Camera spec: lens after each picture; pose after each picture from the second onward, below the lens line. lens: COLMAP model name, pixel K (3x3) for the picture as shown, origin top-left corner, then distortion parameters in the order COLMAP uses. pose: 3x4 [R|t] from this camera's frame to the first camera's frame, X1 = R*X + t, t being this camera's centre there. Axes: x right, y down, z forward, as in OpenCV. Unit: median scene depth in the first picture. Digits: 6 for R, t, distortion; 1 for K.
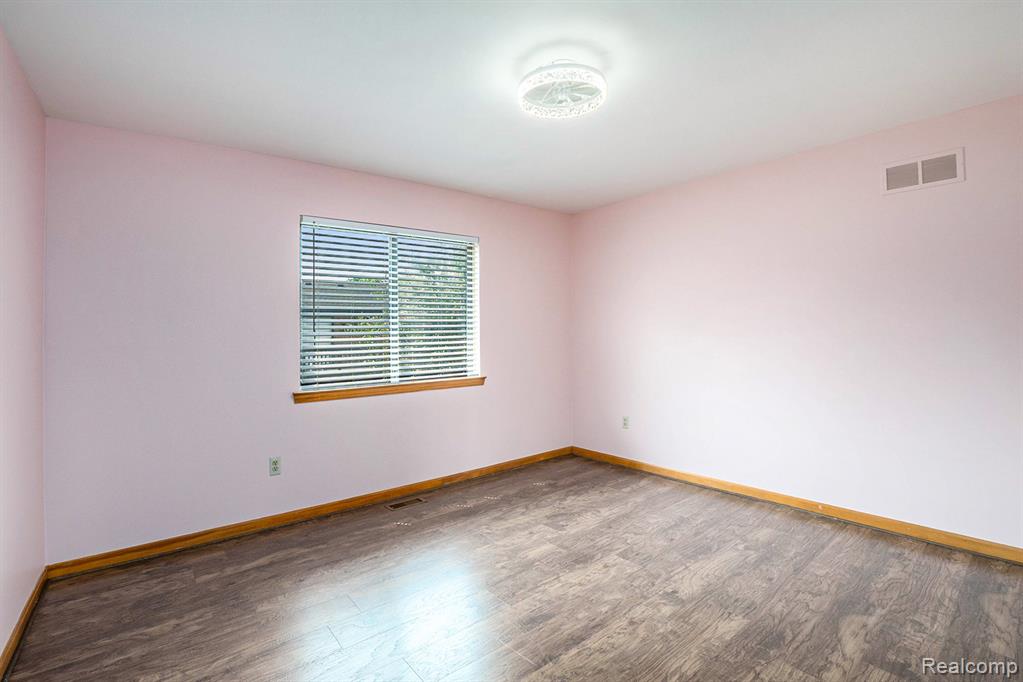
lens RADIAL K [[459.4, 0, 510.0], [0, 459.4, 336.1], [0, 0, 1]] dist [-0.074389, 0.015709]
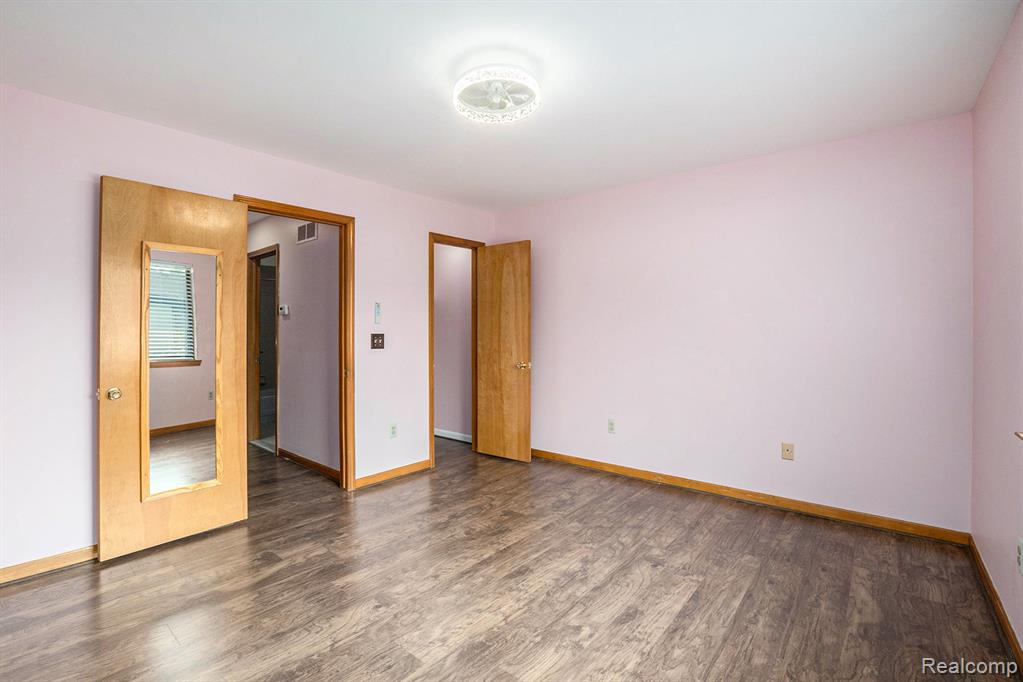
lens RADIAL K [[459.4, 0, 510.0], [0, 459.4, 336.1], [0, 0, 1]] dist [-0.074389, 0.015709]
pose [[-0.981116, 0.018681, -0.192516, 0.279047], [0.016934, 0.999799, 0.010716, 0.008495], [0.192678, 0.007253, -0.981235, 2.030694]]
